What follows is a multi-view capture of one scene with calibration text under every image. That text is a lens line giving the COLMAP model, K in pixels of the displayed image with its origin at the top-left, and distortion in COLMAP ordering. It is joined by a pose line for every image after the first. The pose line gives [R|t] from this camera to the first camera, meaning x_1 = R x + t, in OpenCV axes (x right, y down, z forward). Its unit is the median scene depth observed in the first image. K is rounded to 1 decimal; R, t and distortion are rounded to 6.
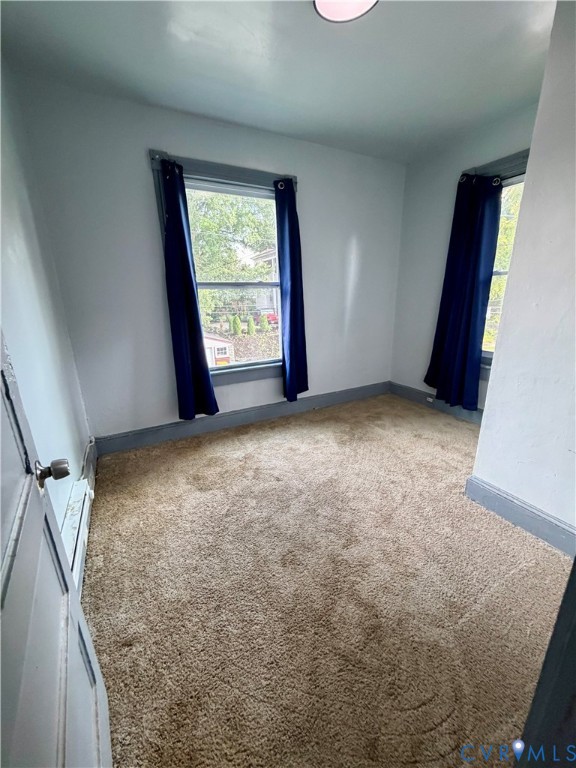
lens RADIAL K [[308.0, 0, 288.0], [0, 308.0, 384.0], [0, 0, 1]] dist [-0.007749, 0.000080]
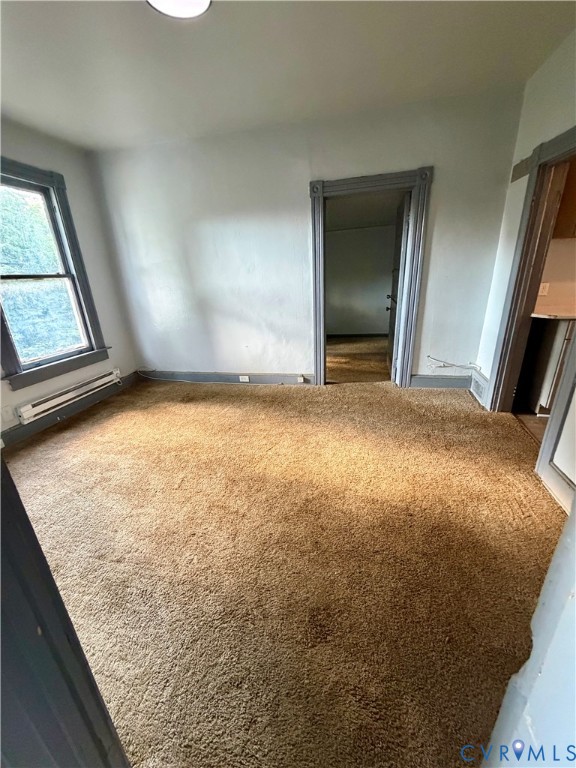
lens RADIAL K [[308.0, 0, 288.0], [0, 308.0, 384.0], [0, 0, 1]] dist [-0.007749, 0.000080]
pose [[0.637959, -0.254942, 0.726645, -0.442810], [0.235556, 0.962984, 0.131054, 0.074621], [-0.733159, 0.087559, 0.674397, -0.241545]]
